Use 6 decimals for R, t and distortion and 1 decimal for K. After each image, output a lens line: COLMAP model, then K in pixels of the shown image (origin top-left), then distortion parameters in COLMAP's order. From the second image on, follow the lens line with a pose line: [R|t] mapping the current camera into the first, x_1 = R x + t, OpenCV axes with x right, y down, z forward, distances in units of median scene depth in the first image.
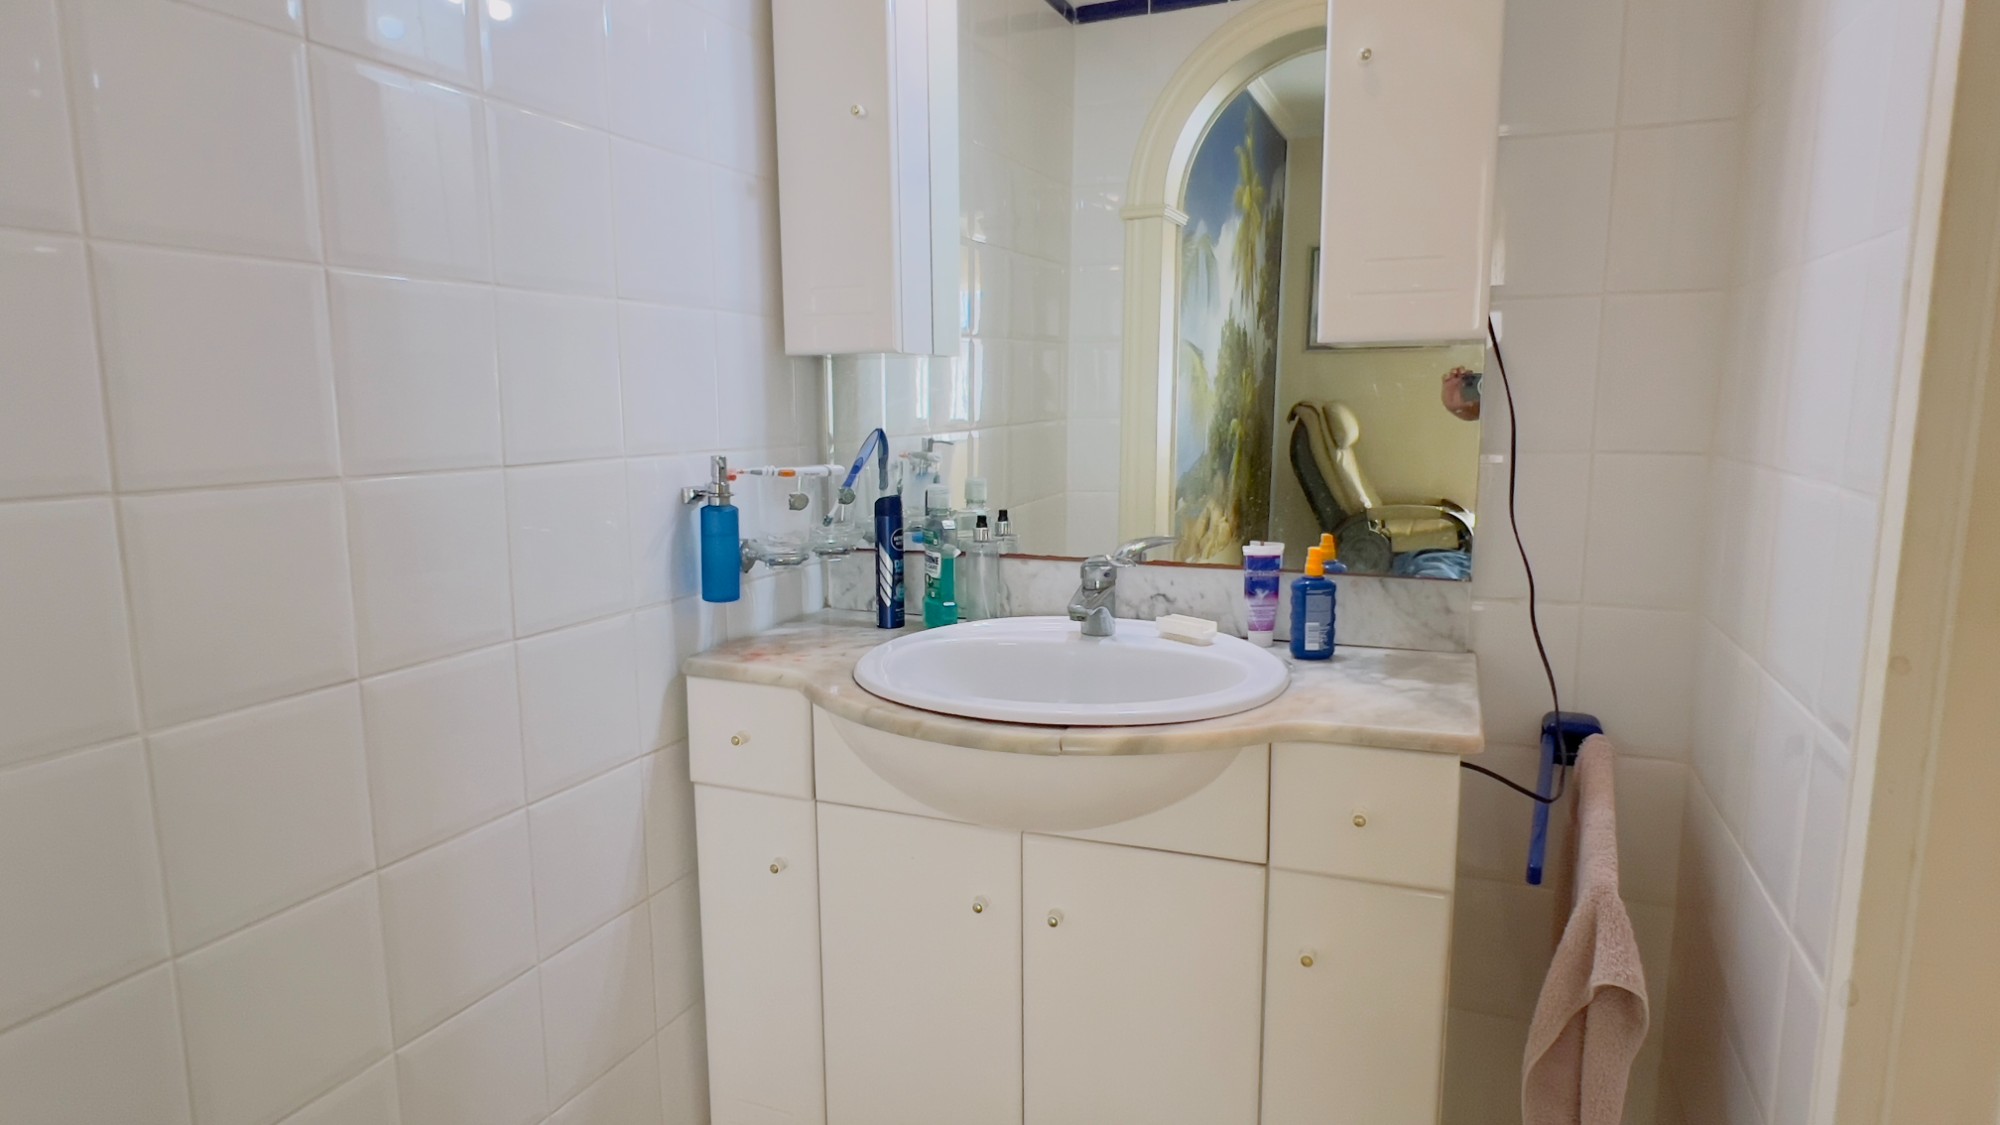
lens RADIAL K [[1145.0, 0, 998.5], [0, 1145.0, 568.8], [0, 0, 1]] dist [-0.008249, 0.000487]
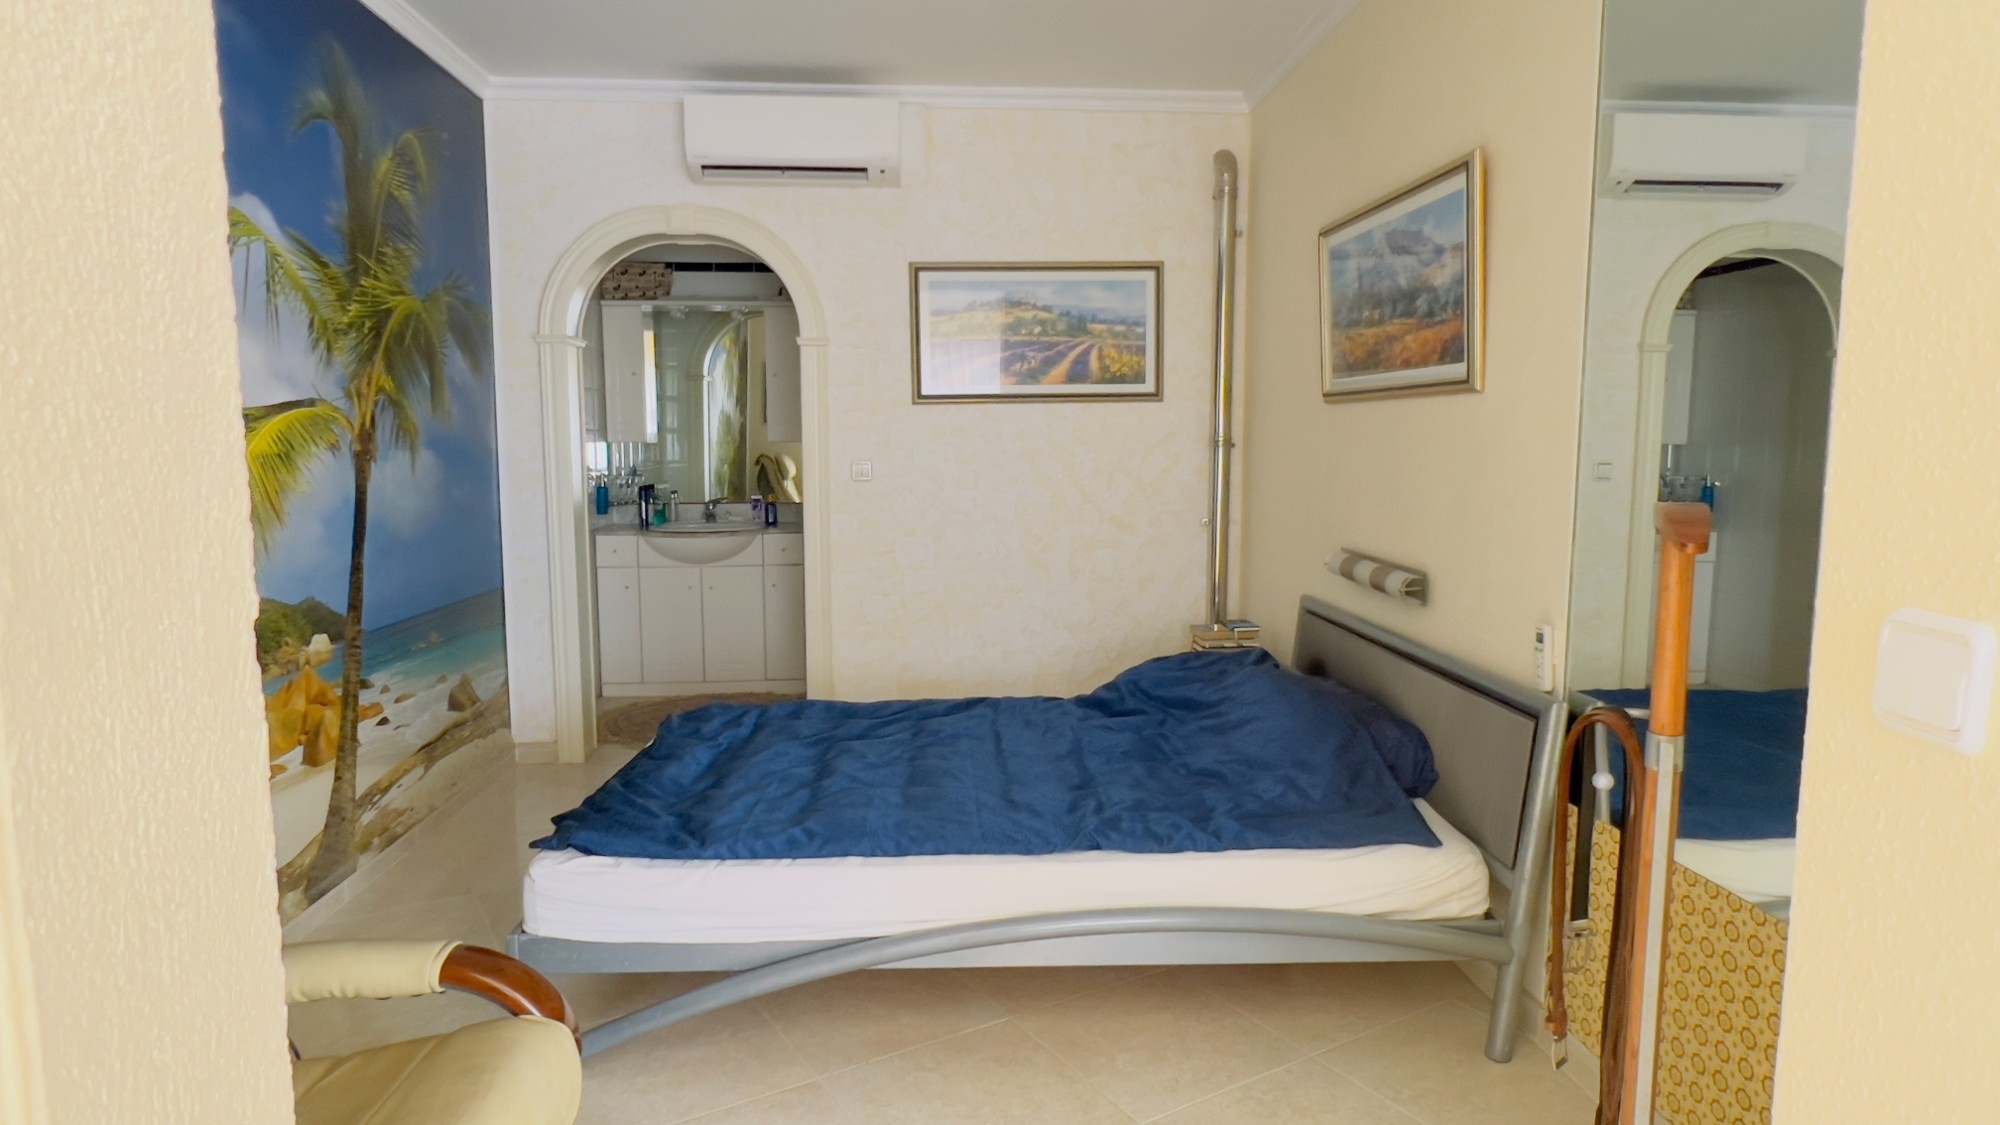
lens RADIAL K [[1145.0, 0, 998.5], [0, 1145.0, 568.8], [0, 0, 1]] dist [-0.008249, 0.000487]
pose [[0.895806, -0.037468, 0.442862, -0.214160], [0.055172, 0.998107, -0.027156, 0.106525], [-0.441007, 0.048760, 0.896178, -0.791444]]
